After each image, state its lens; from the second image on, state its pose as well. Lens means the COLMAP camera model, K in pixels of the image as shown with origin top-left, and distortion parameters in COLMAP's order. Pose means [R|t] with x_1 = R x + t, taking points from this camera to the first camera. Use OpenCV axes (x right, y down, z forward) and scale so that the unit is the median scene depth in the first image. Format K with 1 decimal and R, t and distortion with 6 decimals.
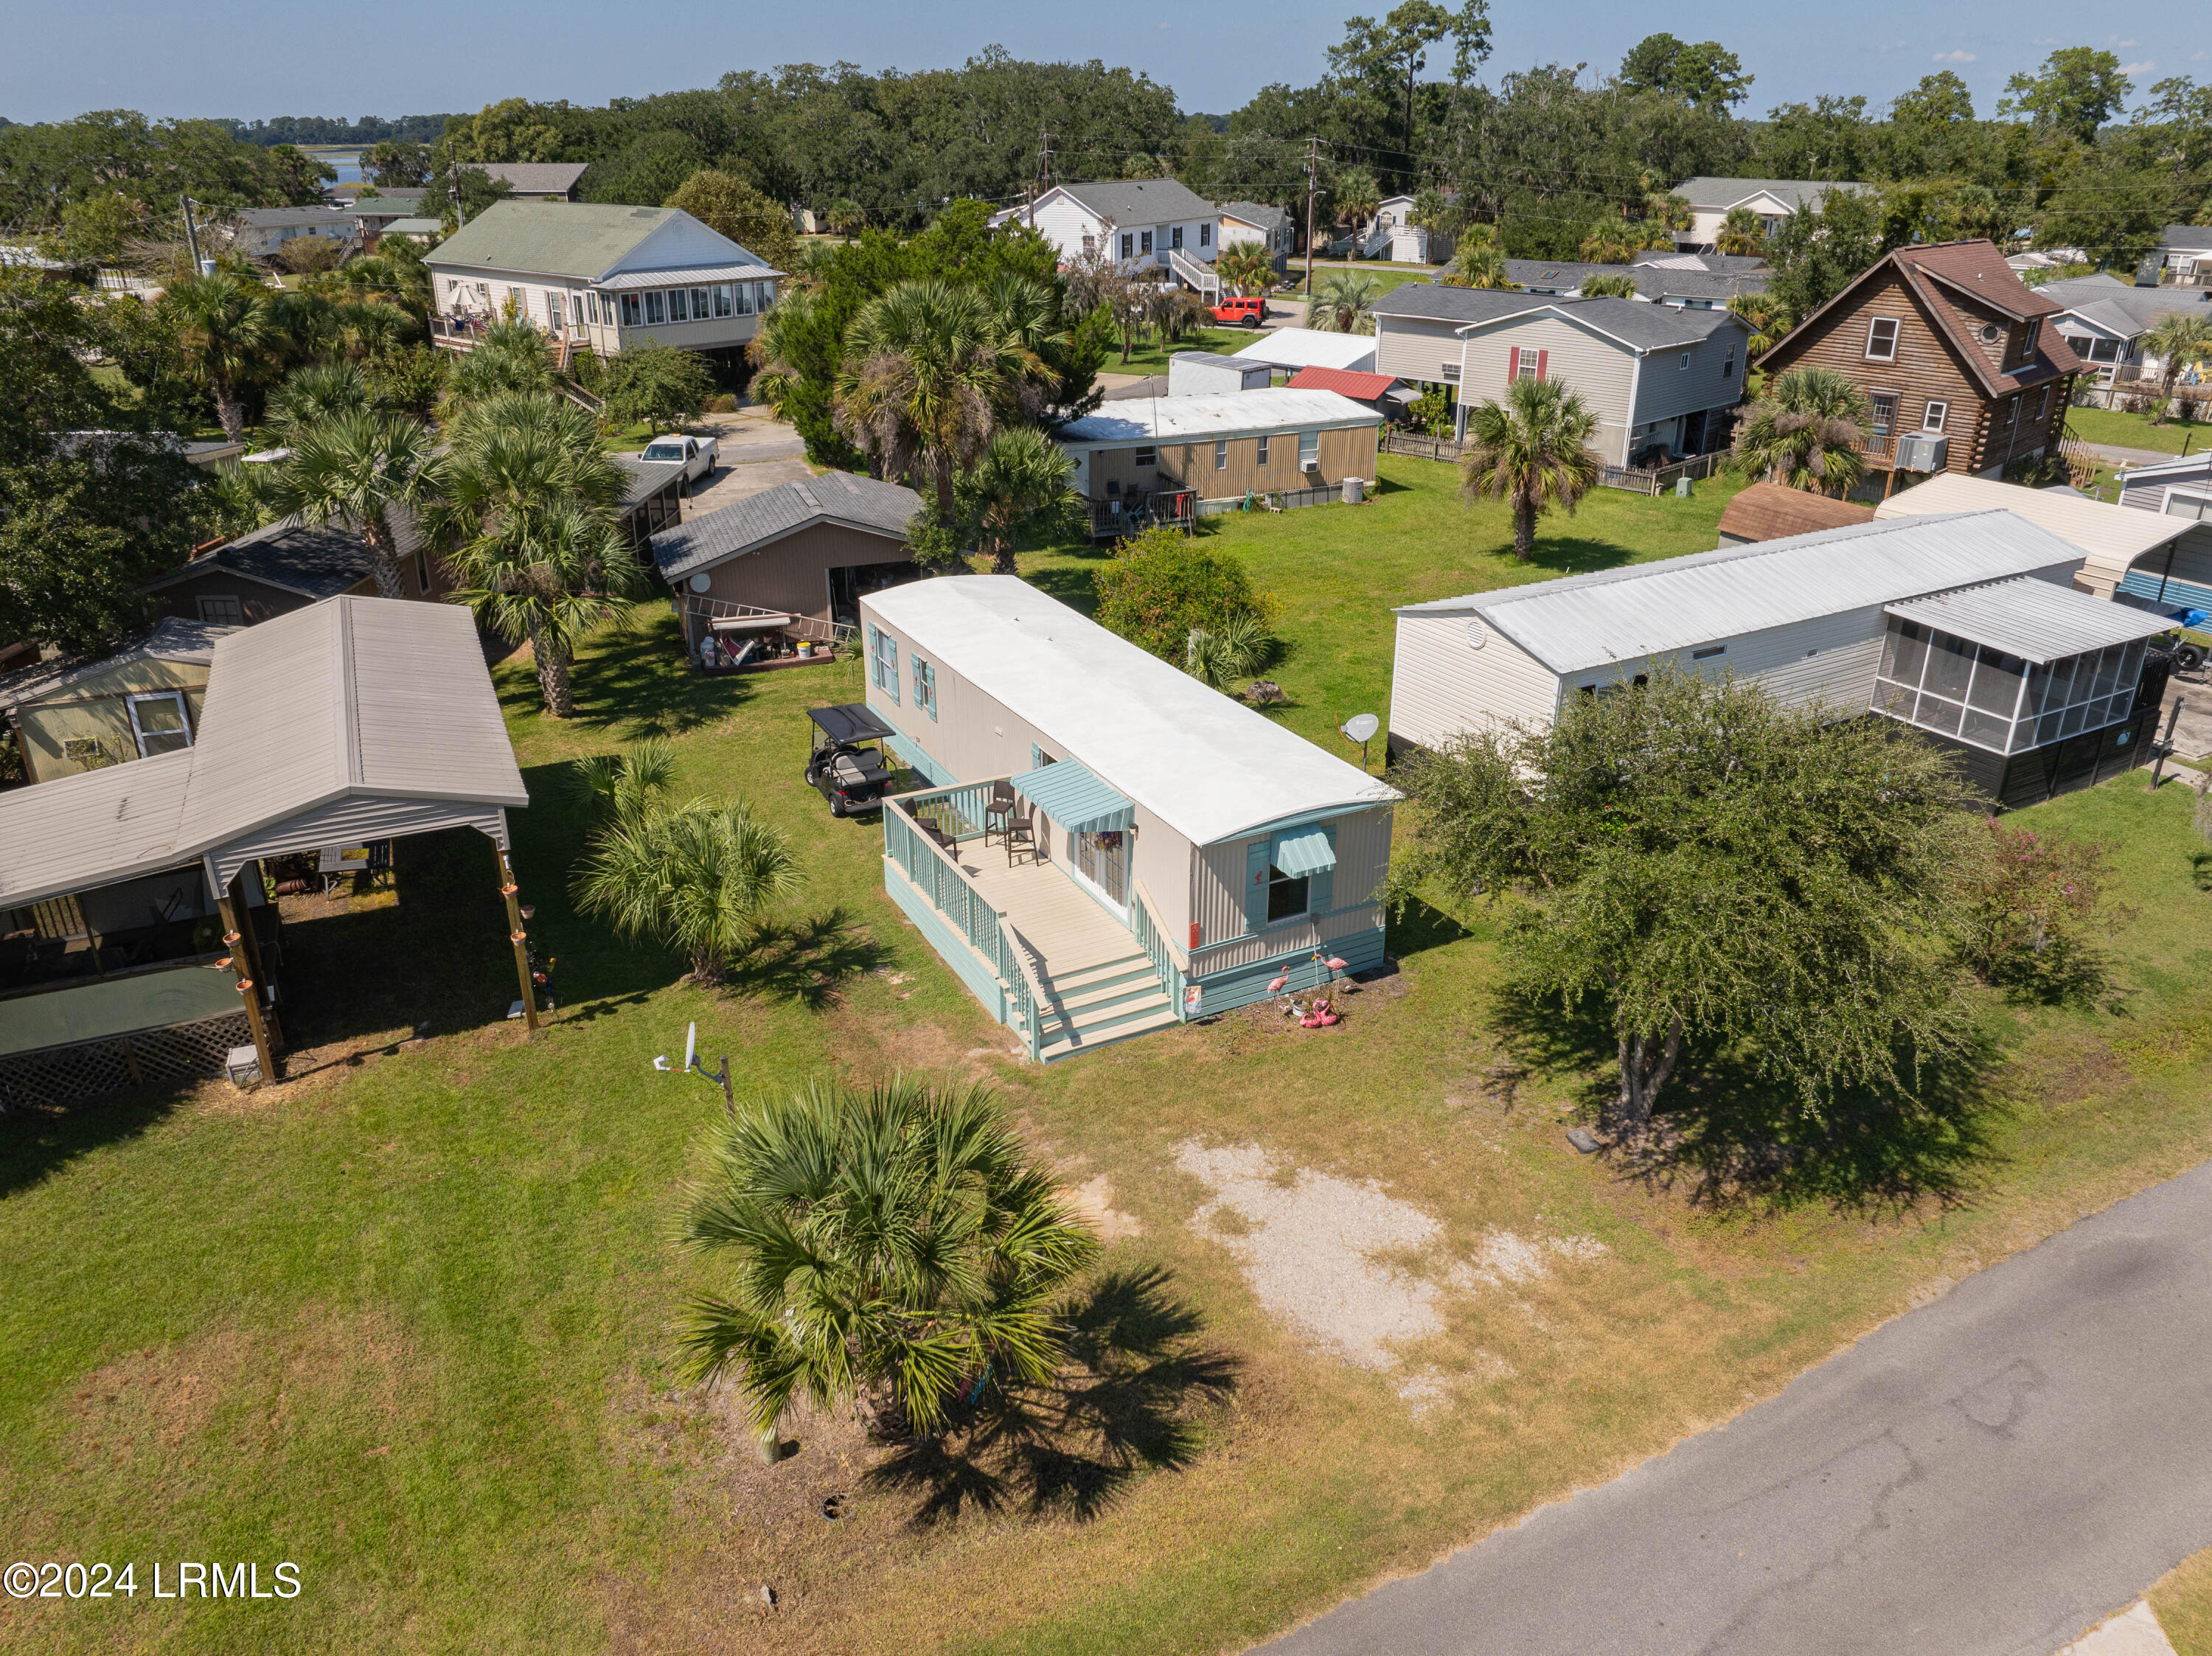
lens RADIAL K [[1559.5, 0, 1107.9], [0, 1559.5, 827.3], [0, 0, 1]] dist [-0.040722, 0.003718]
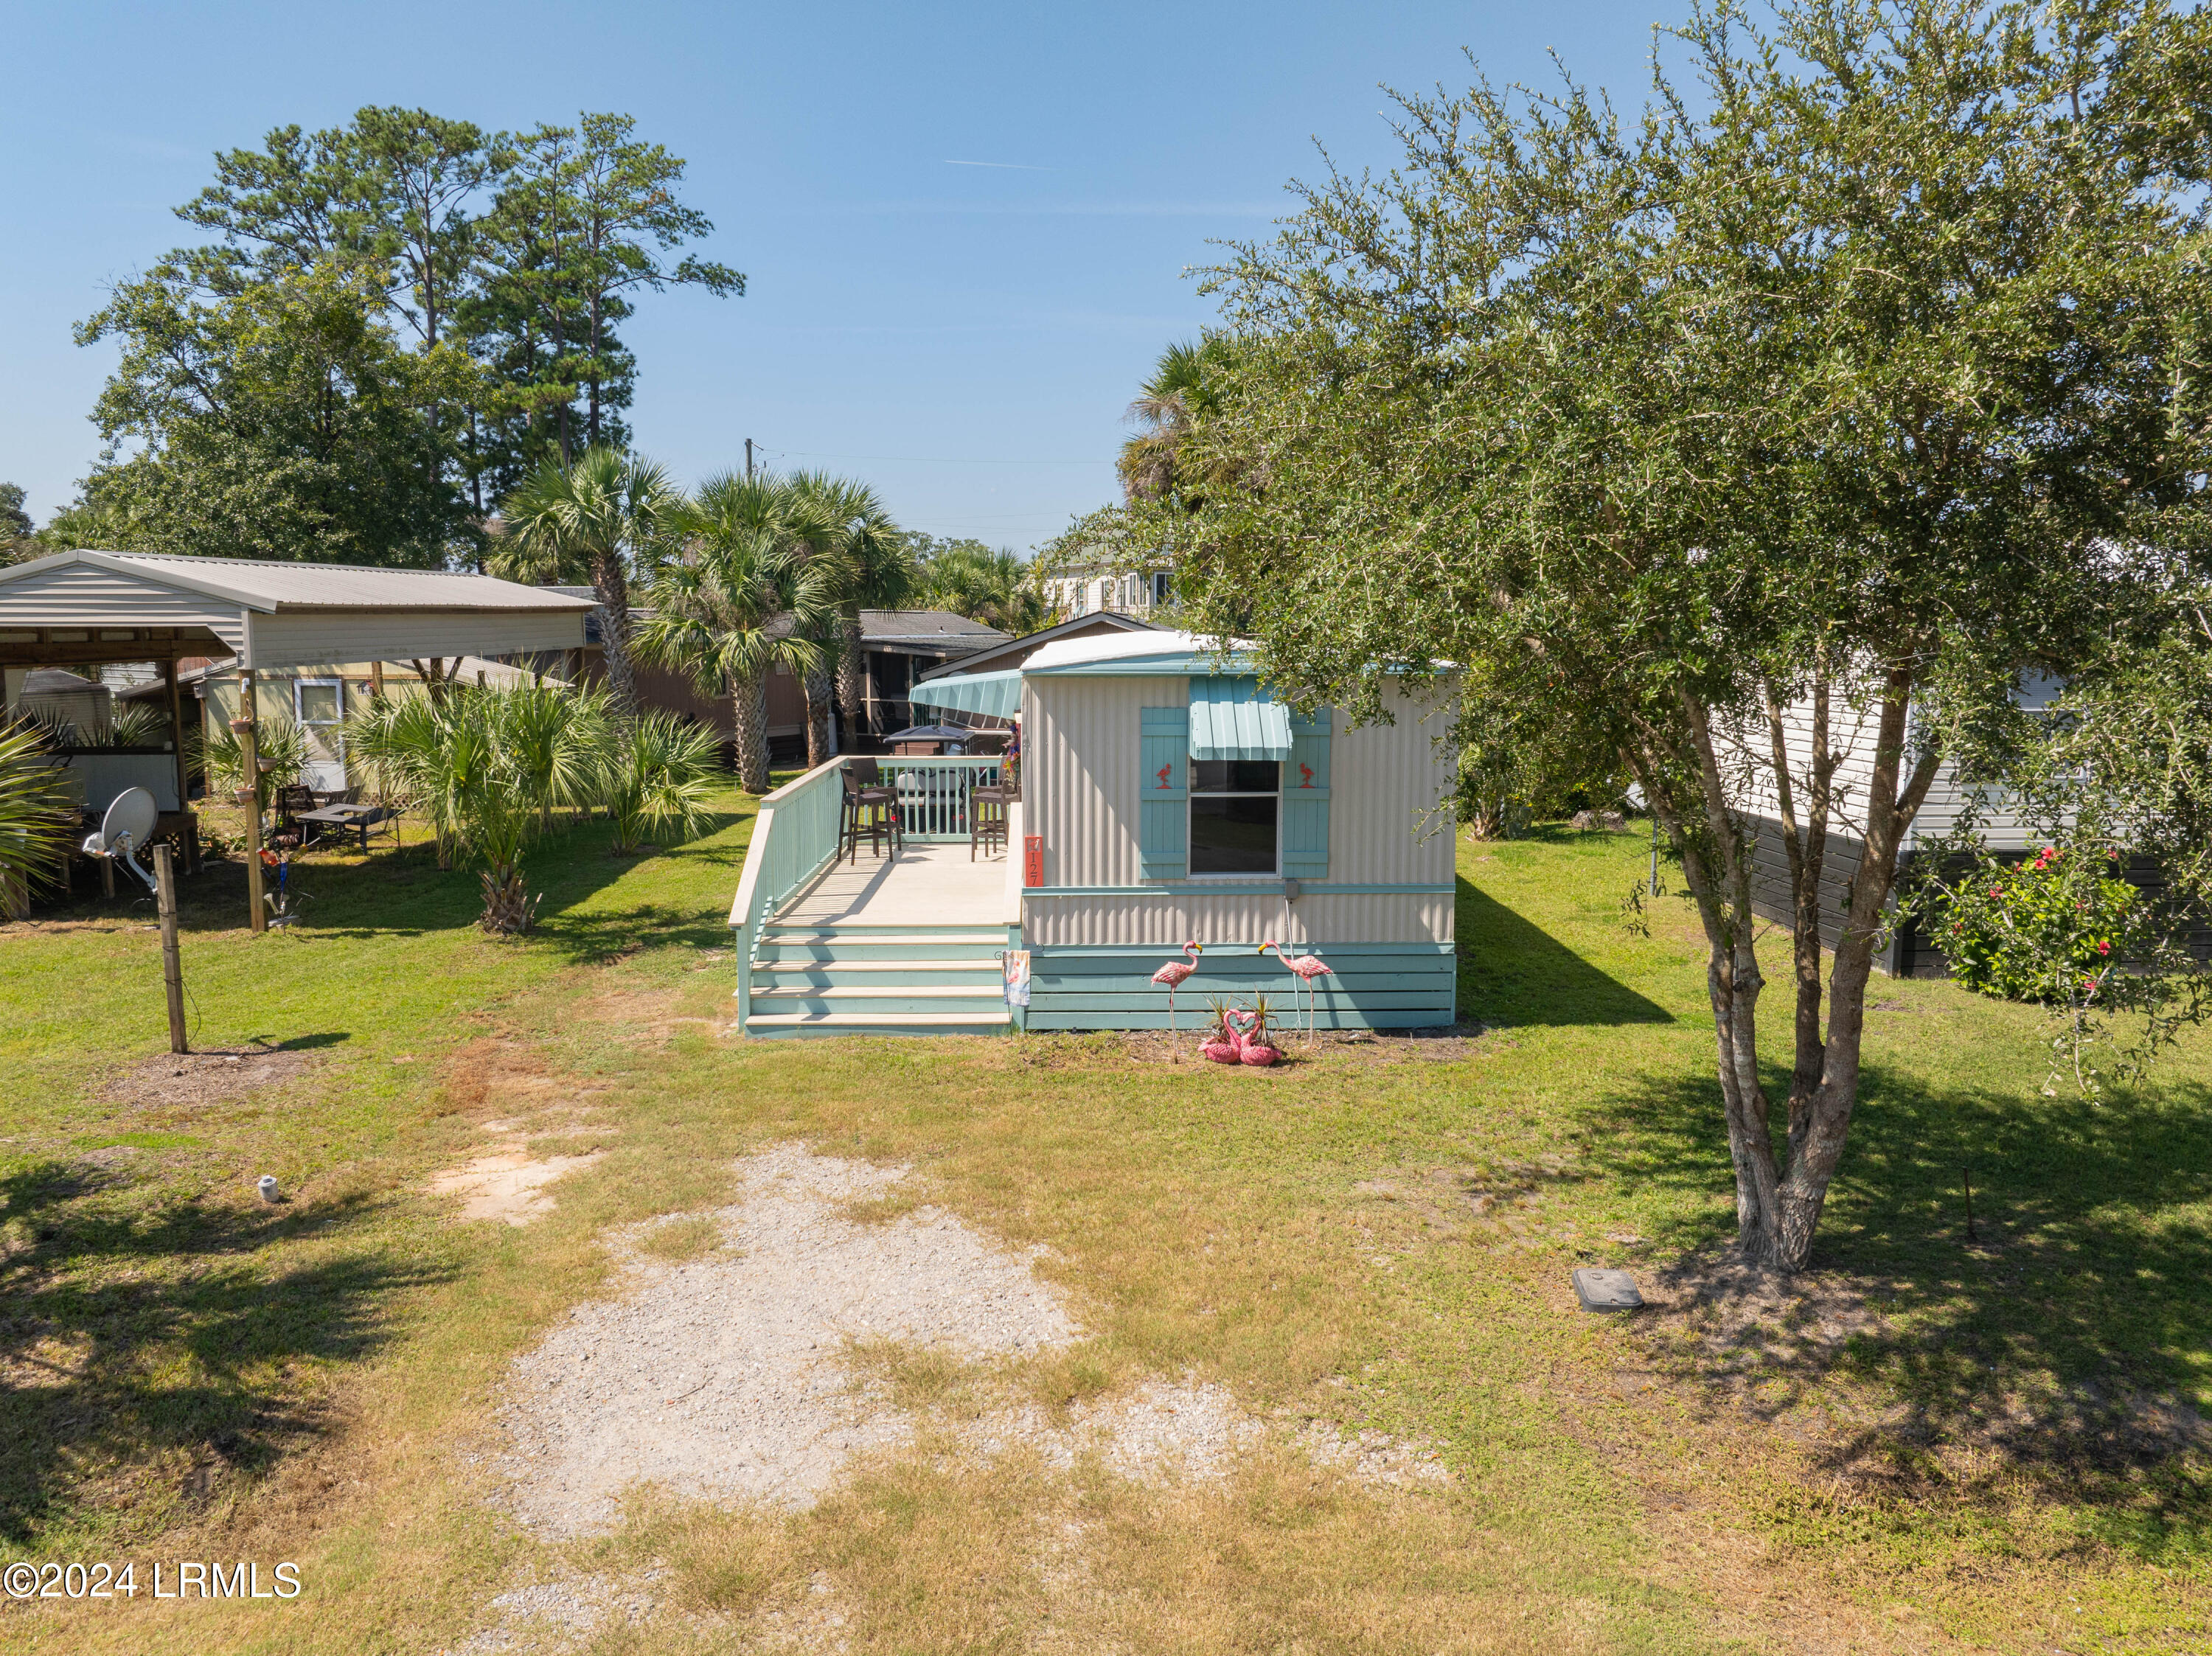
lens RADIAL K [[1559.5, 0, 1107.4], [0, 1559.5, 808.3], [0, 0, 1]] dist [-0.040722, 0.003718]
pose [[0.897080, 0.055568, -0.438360, 0.320836], [-0.182952, 0.949741, -0.254009, 0.187140], [0.402213, 0.308066, 0.862160, 0.506427]]
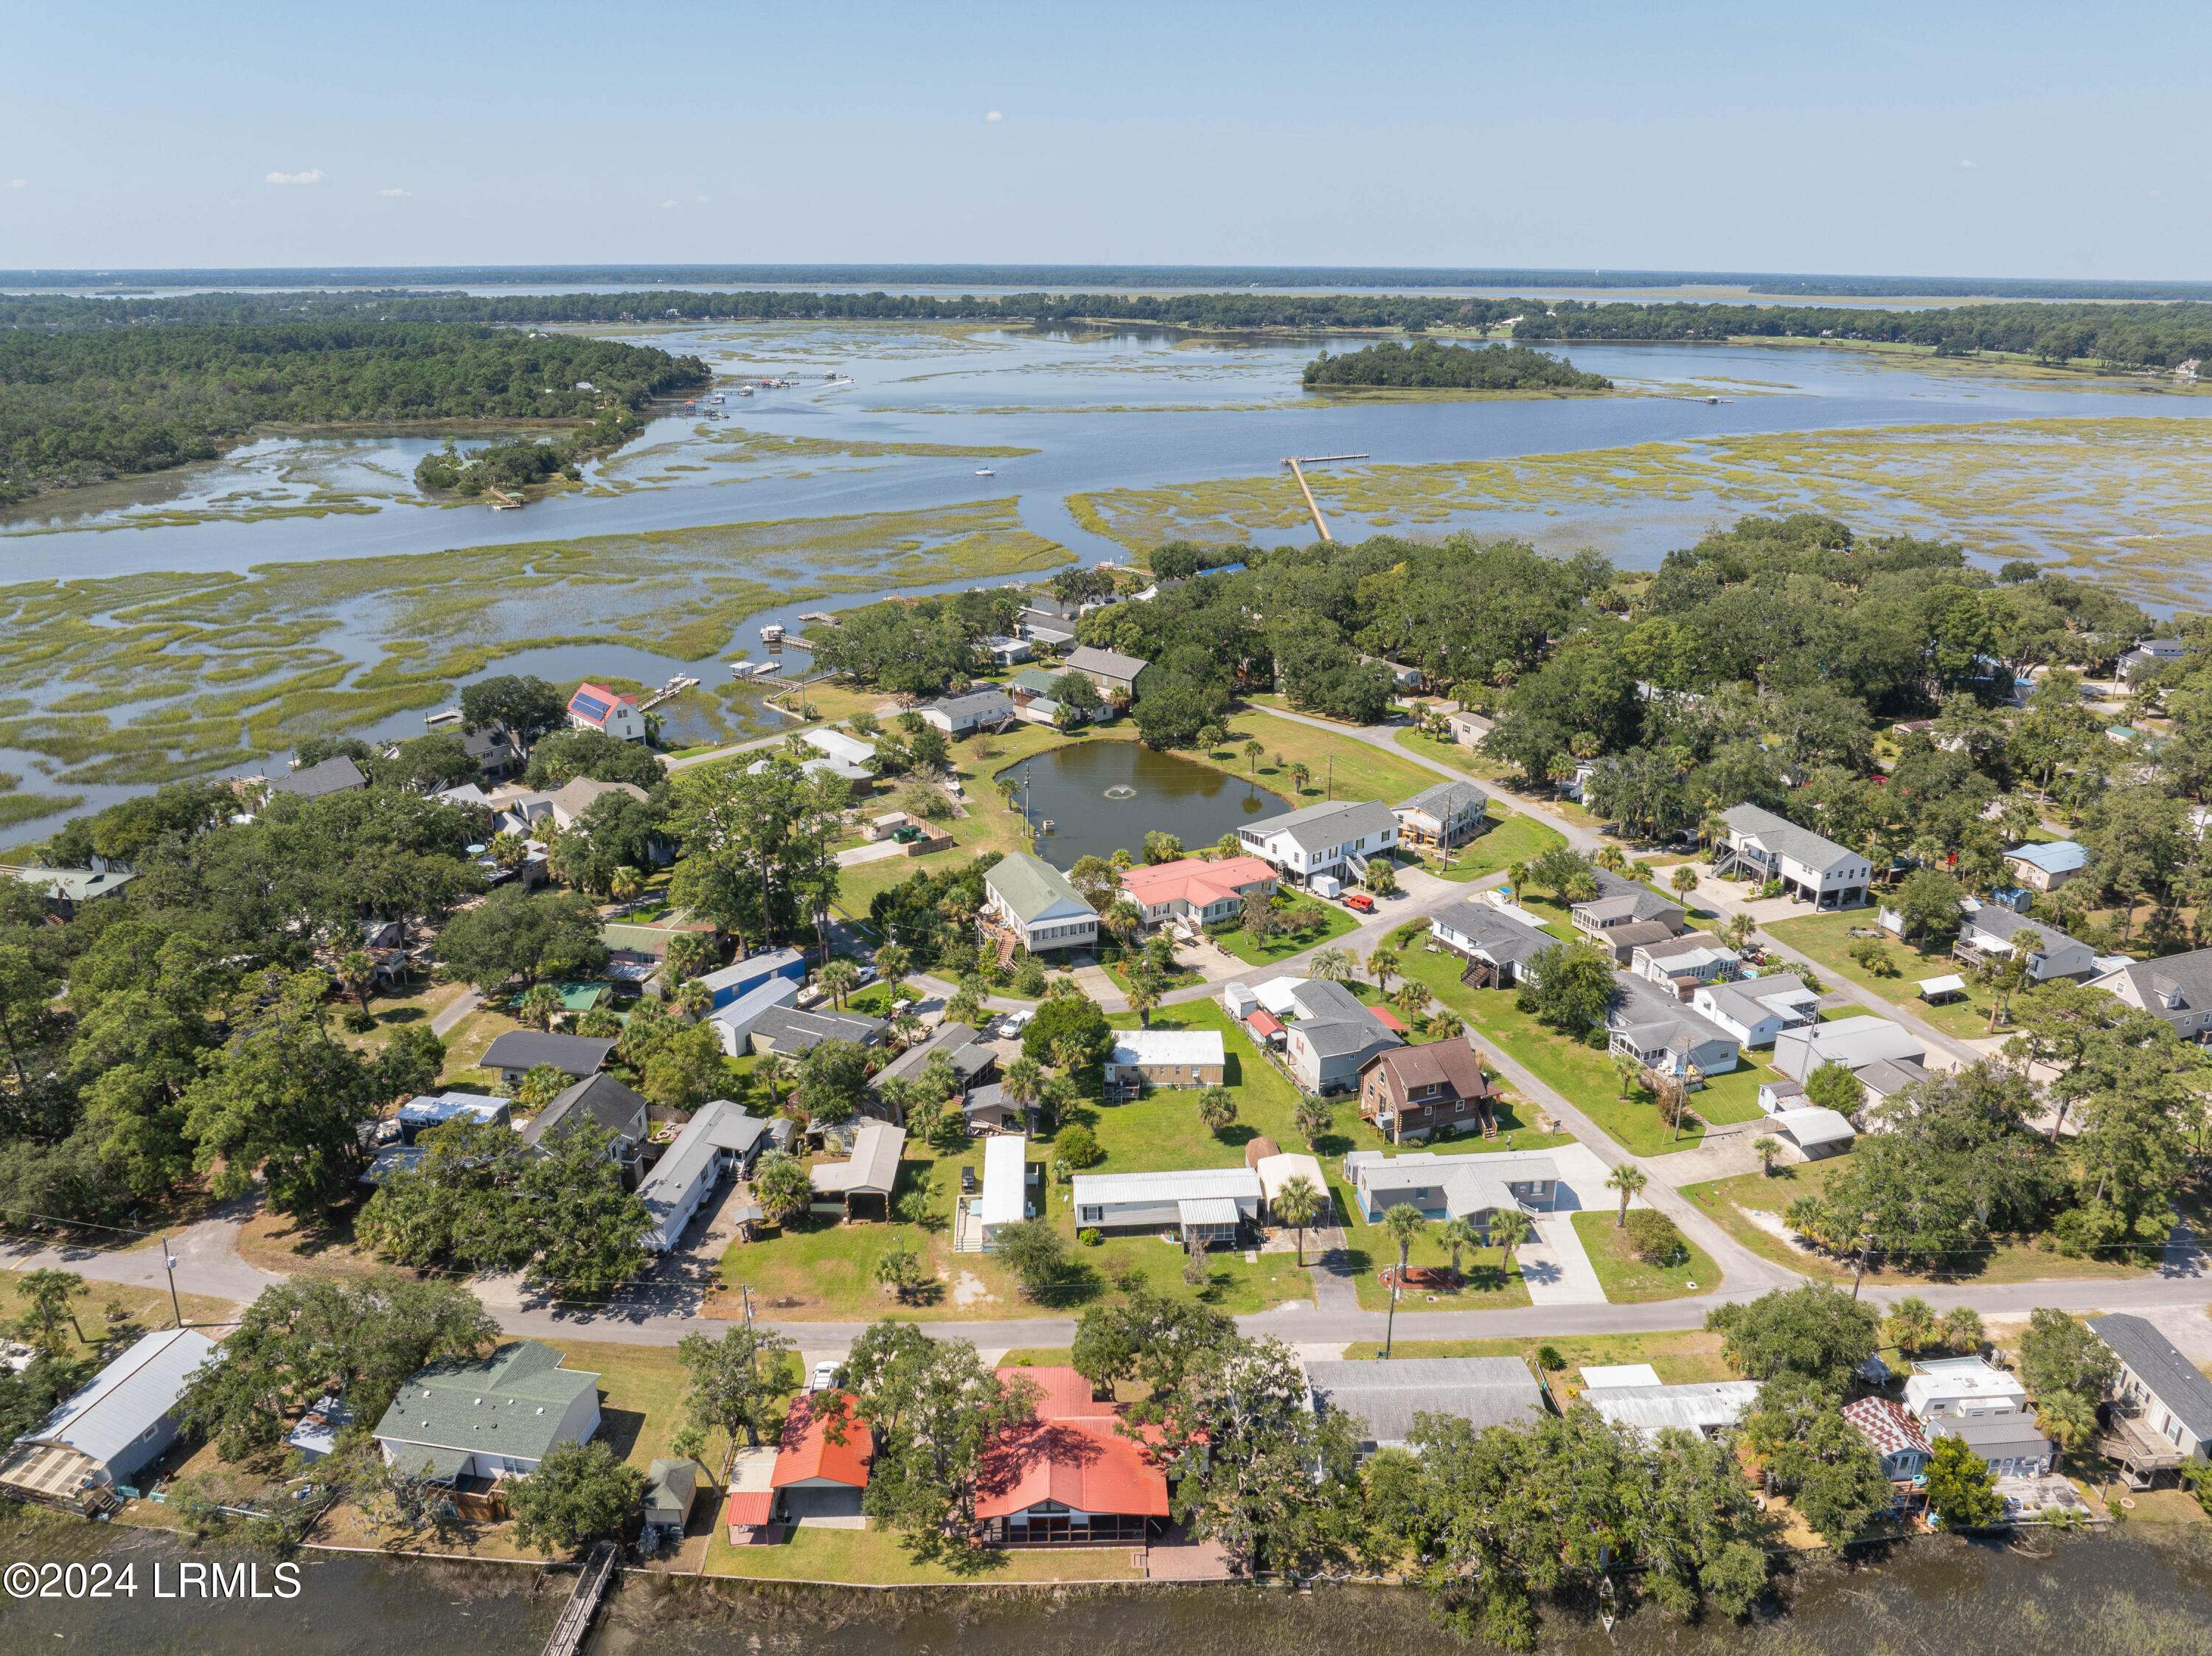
lens RADIAL K [[1559.5, 0, 1118.2], [0, 1559.5, 830.6], [0, 0, 1]] dist [-0.040722, 0.003718]
pose [[0.905328, 0.153957, -0.395827, 2.612049], [-0.181166, 0.982930, -0.032048, -1.354328], [0.384136, 0.100724, 0.917766, -4.383536]]
